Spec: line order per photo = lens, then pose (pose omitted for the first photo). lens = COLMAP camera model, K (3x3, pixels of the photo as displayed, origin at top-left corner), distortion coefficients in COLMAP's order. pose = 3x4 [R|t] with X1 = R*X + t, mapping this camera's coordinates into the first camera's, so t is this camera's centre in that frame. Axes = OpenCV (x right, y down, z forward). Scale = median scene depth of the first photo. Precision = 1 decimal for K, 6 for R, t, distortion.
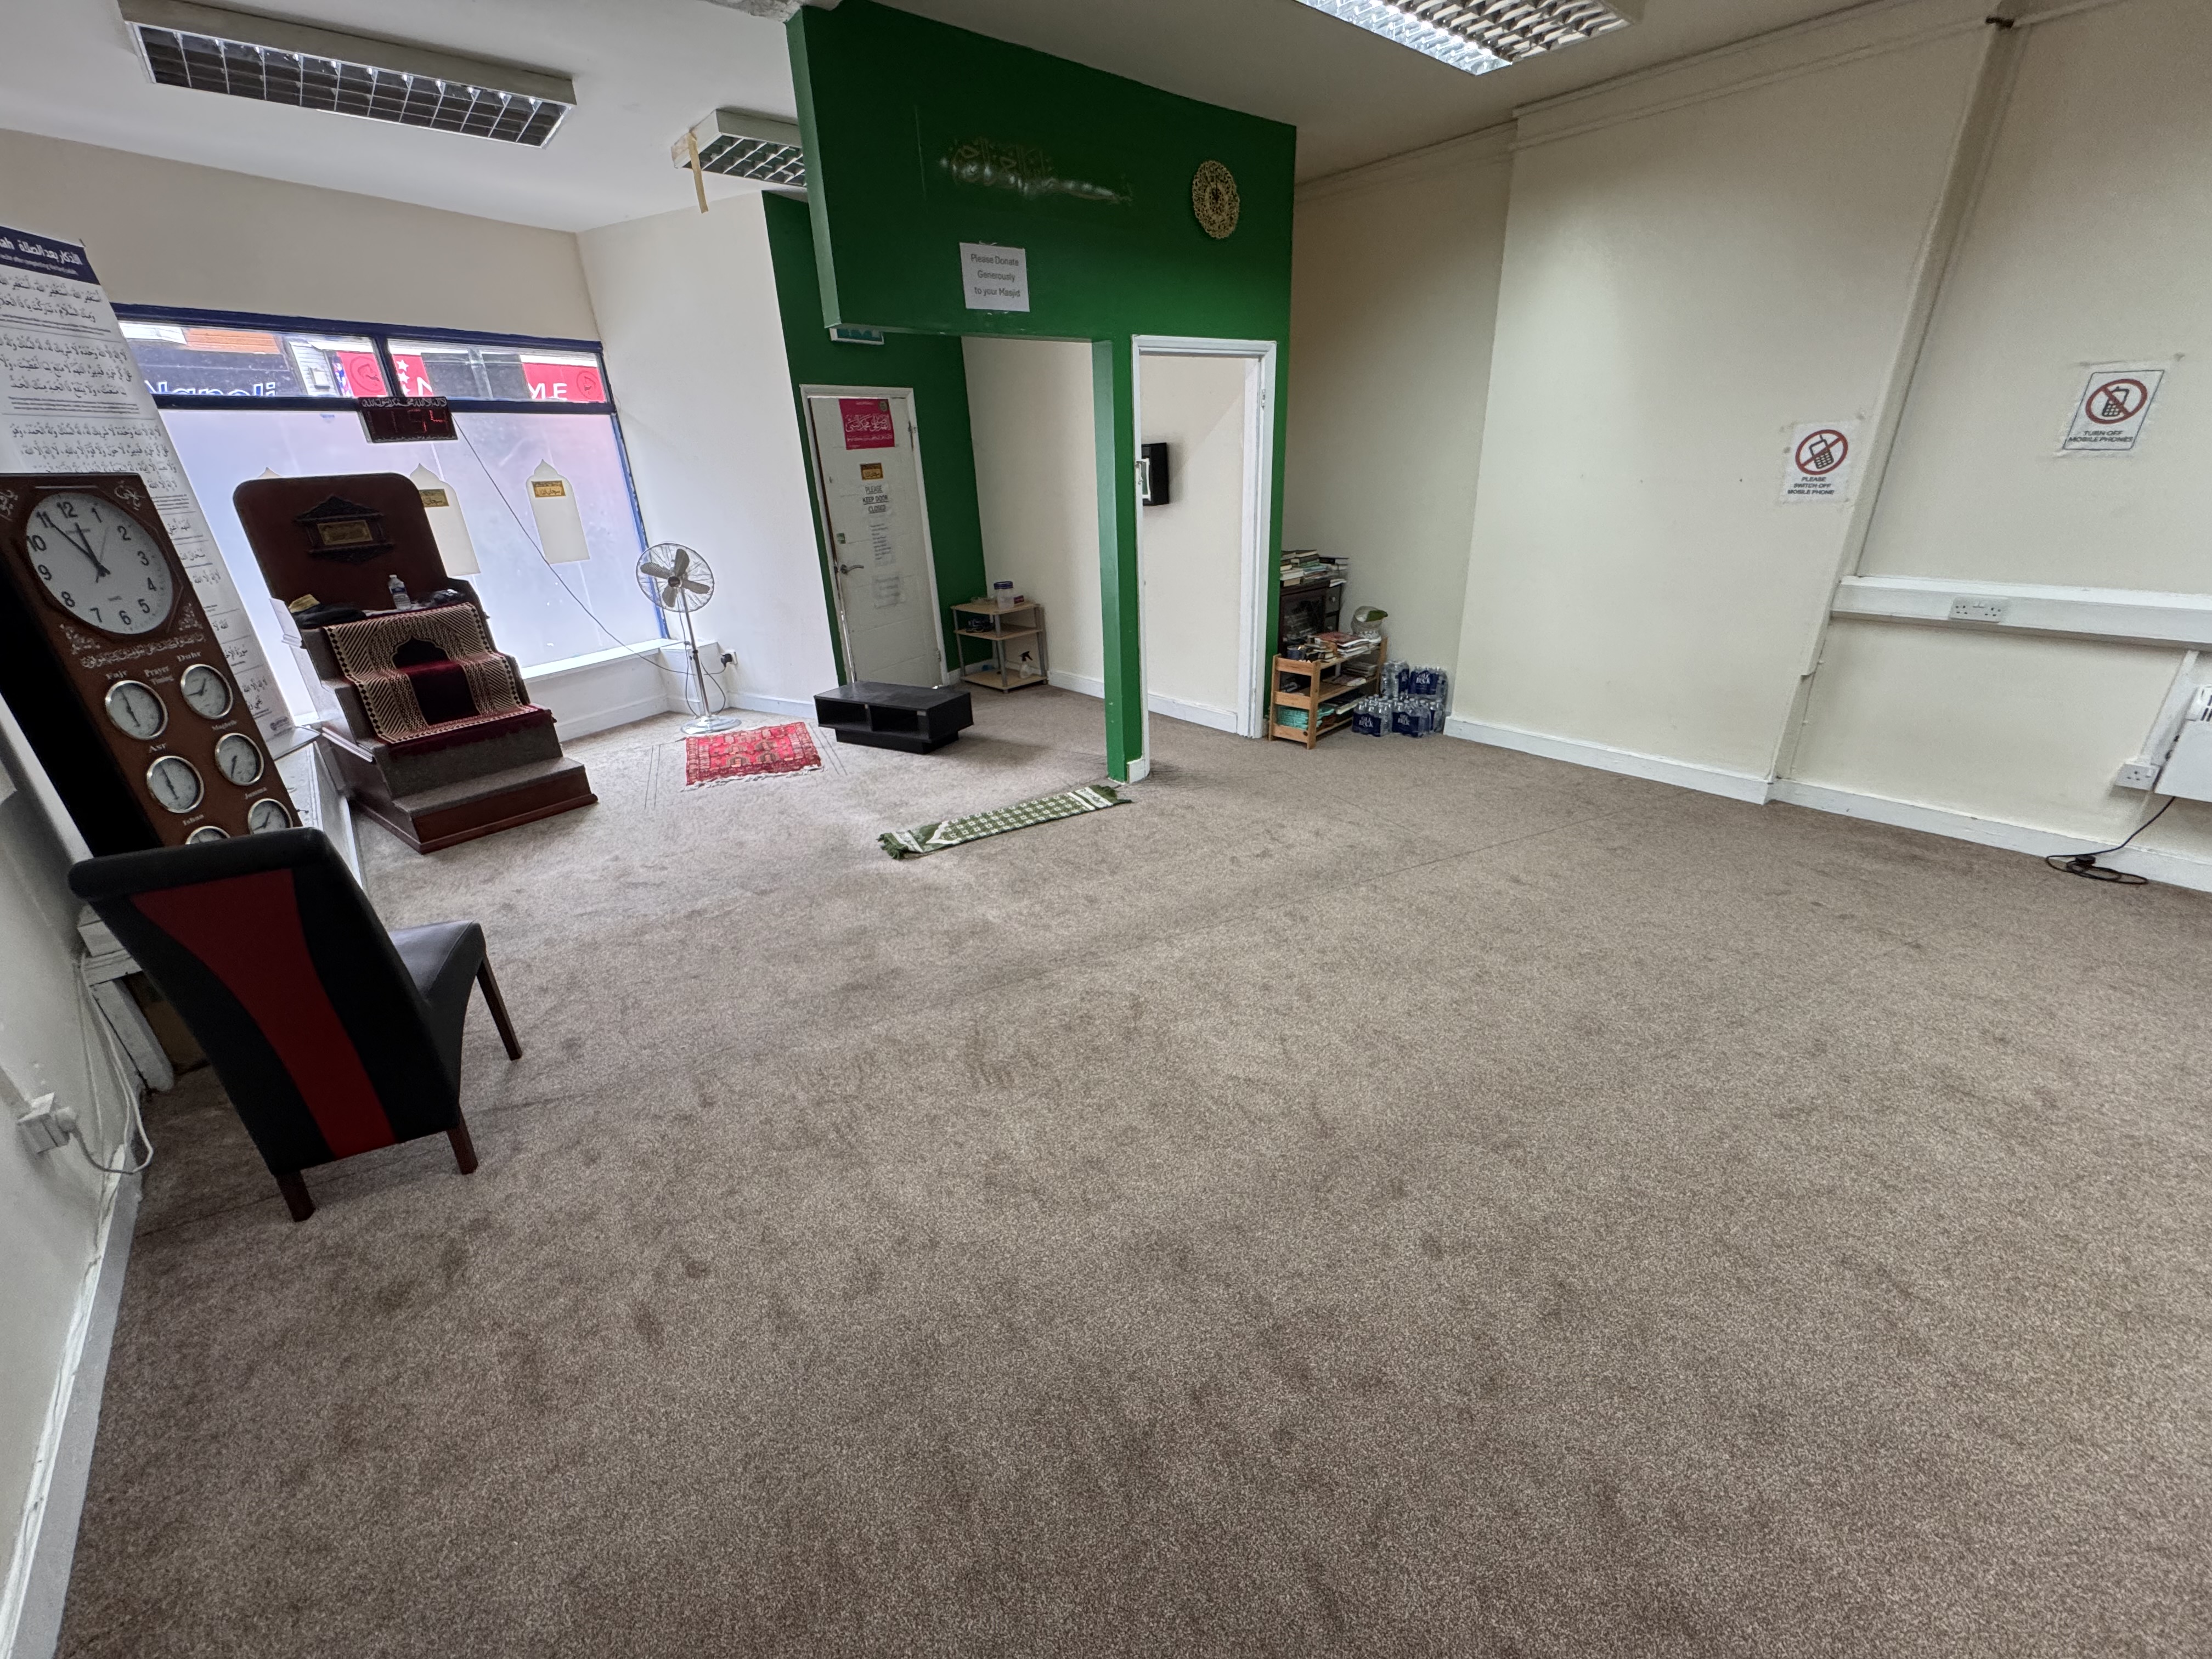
lens RADIAL K [[881.9, 0, 1105.7], [0, 881.9, 832.8], [0, 0, 1]] dist [-0.003024, 0.000485]
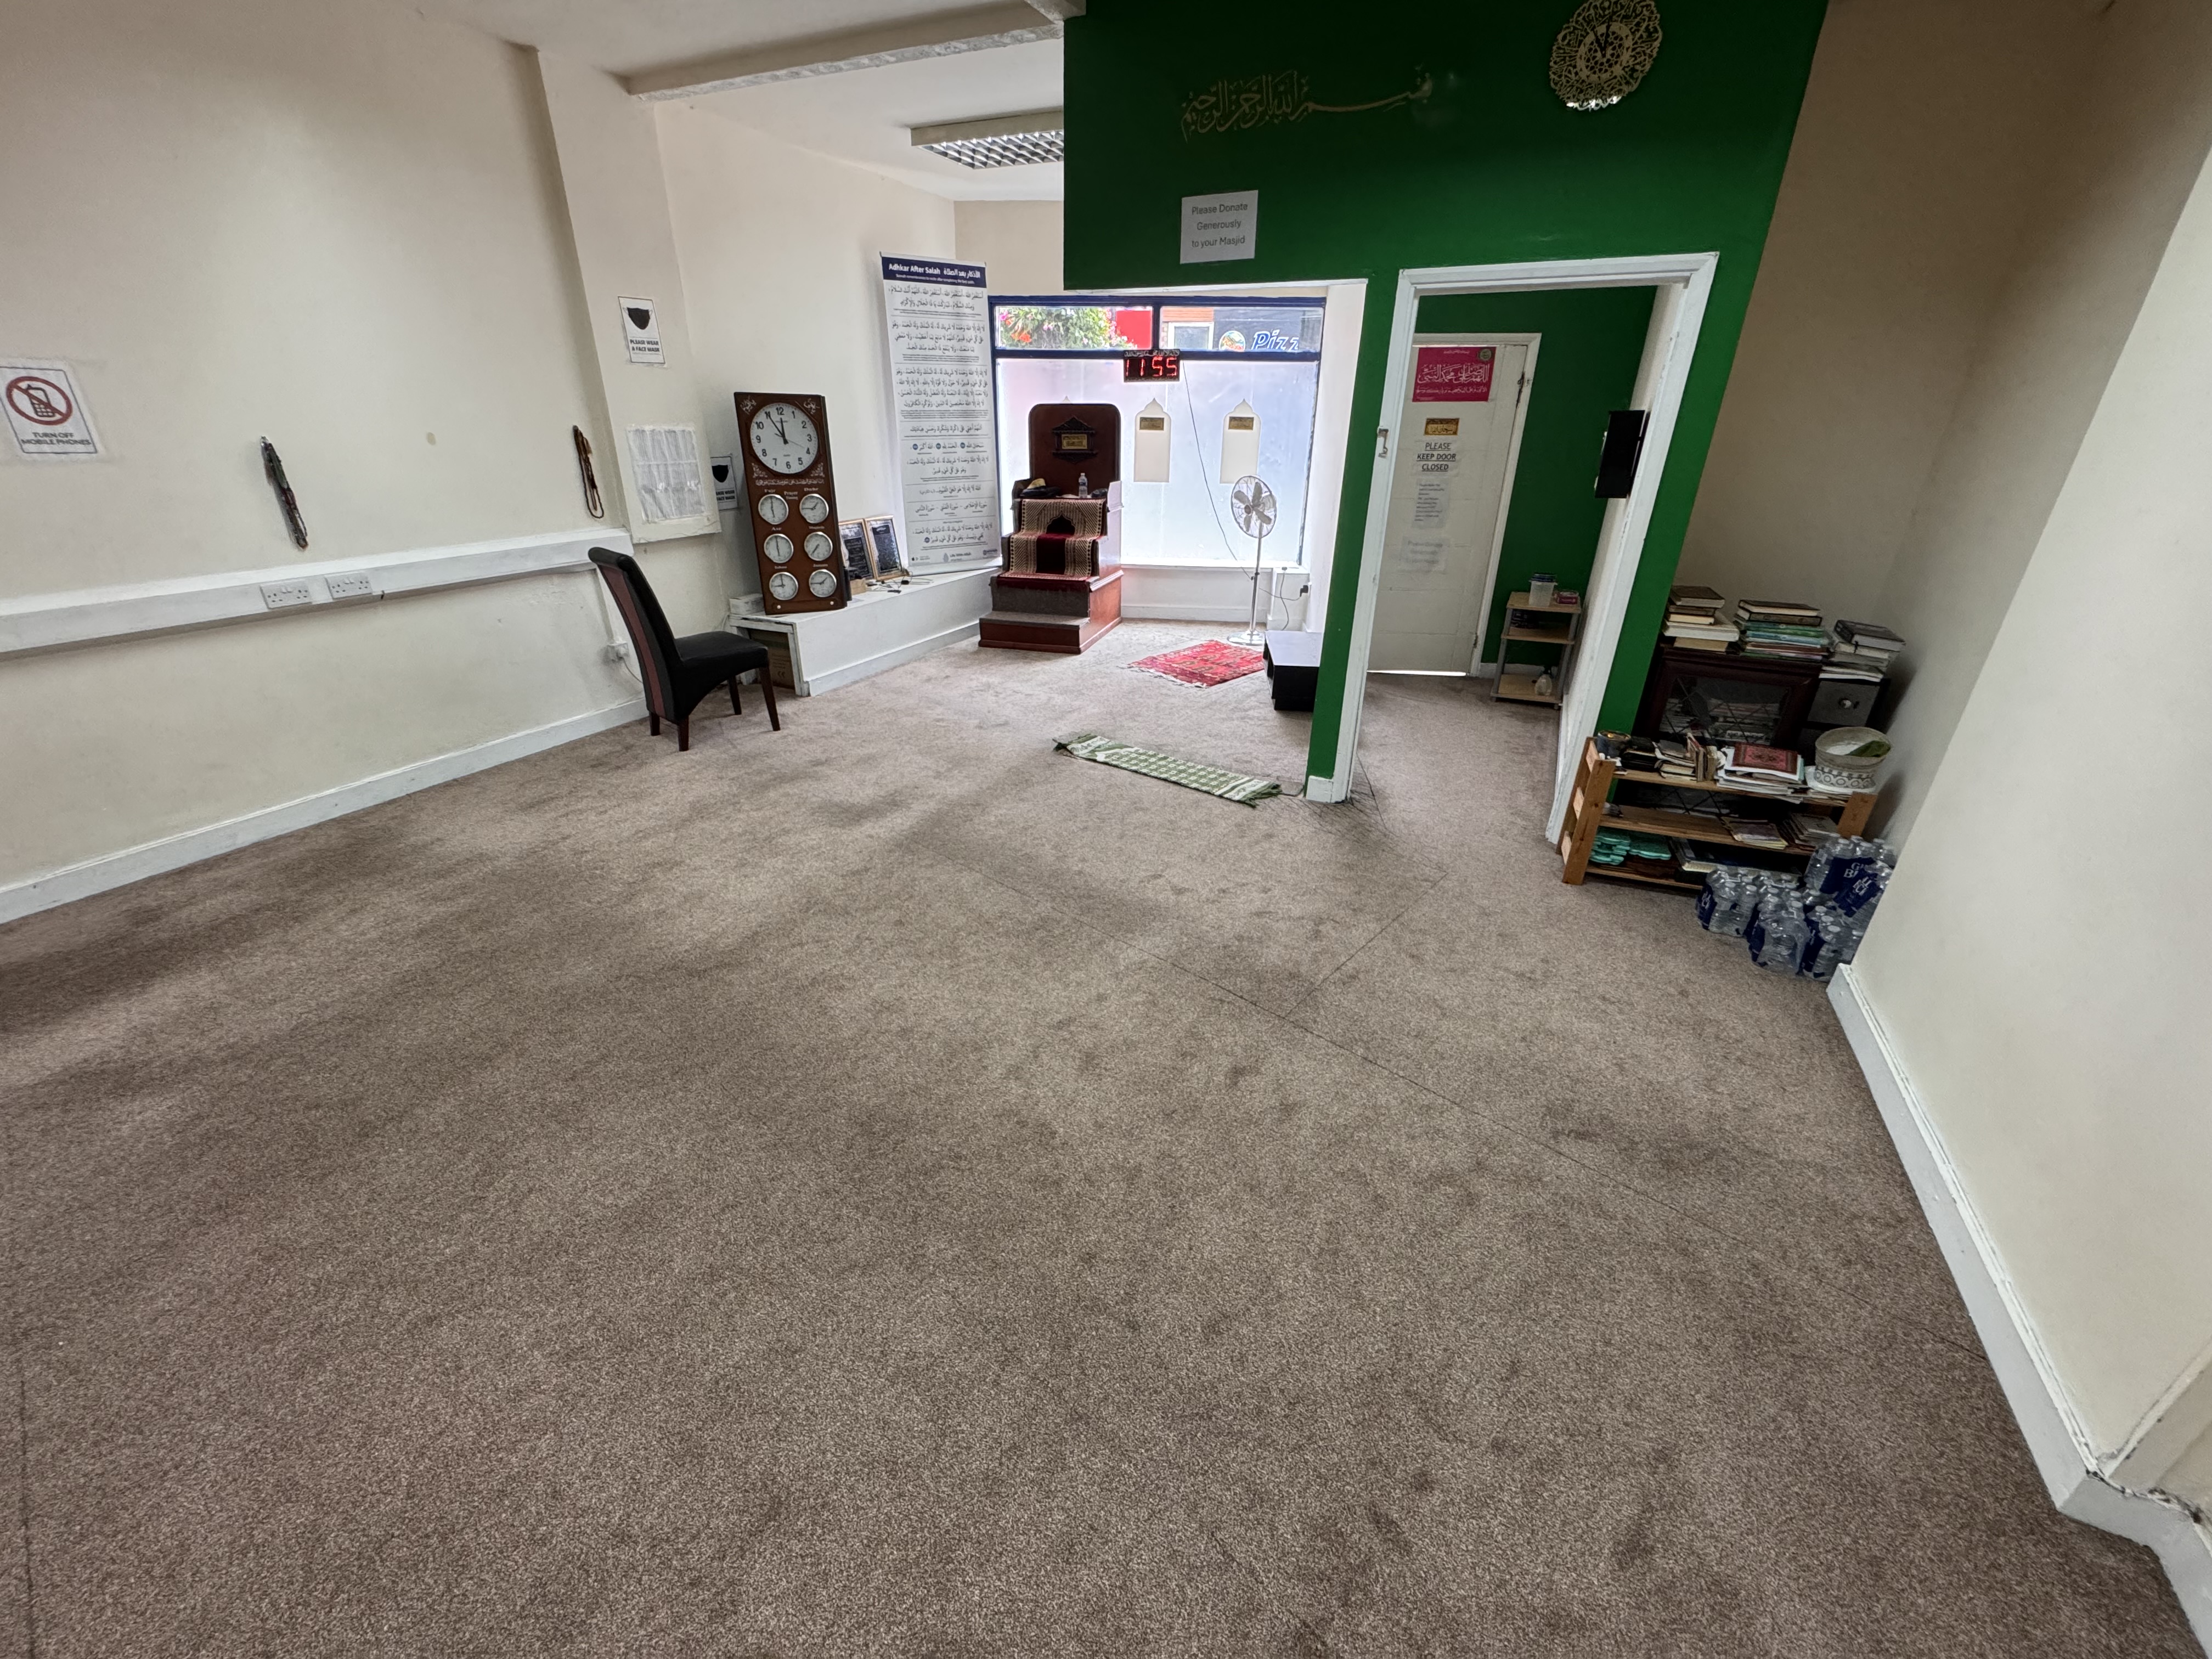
lens RADIAL K [[881.9, 0, 1103.6], [0, 881.9, 830.9], [0, 0, 1]] dist [-0.003024, 0.000485]
pose [[0.396712, 0.435562, -0.808025, 0.755974], [-0.392338, 0.876258, 0.279718, -0.219856], [0.829874, 0.206052, 0.518510, 0.434453]]
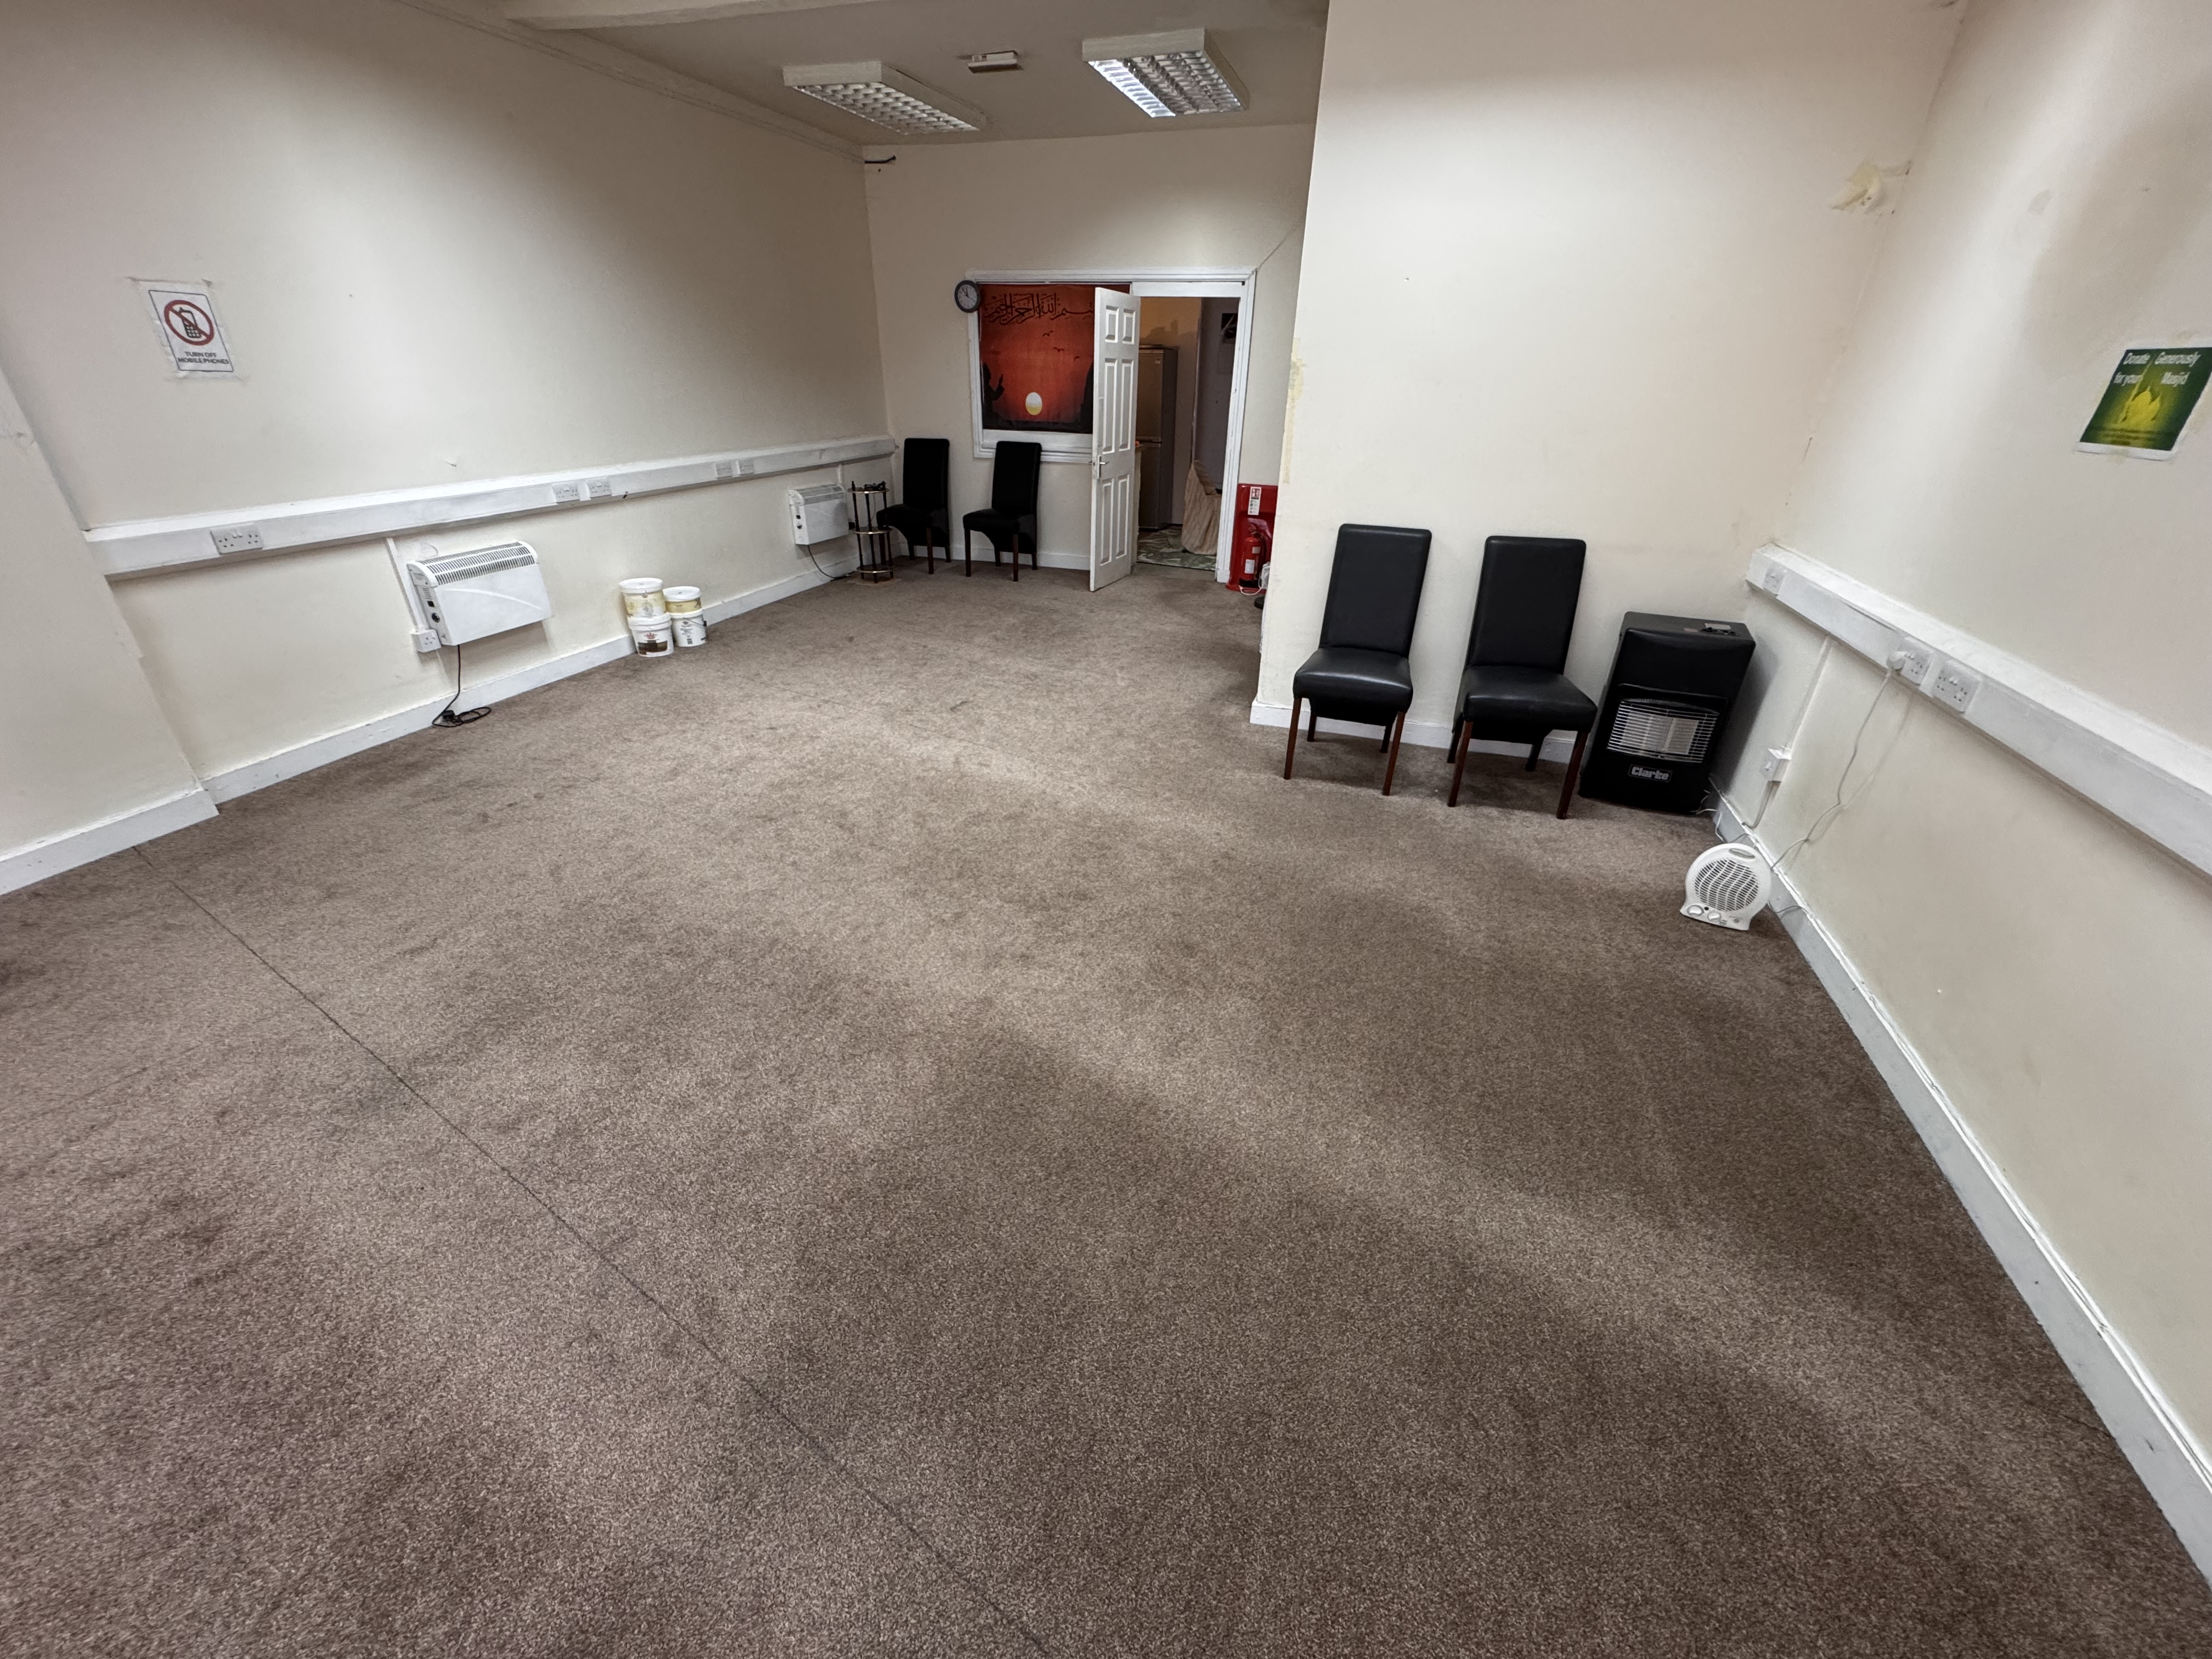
lens RADIAL K [[881.9, 0, 1110.5], [0, 881.9, 832.2], [0, 0, 1]] dist [-0.003024, 0.000485]
pose [[-0.529399, -0.376148, 0.760427, -0.321704], [0.338917, 0.727935, 0.596025, -0.224684], [-0.777735, 0.573257, -0.257884, 0.567639]]
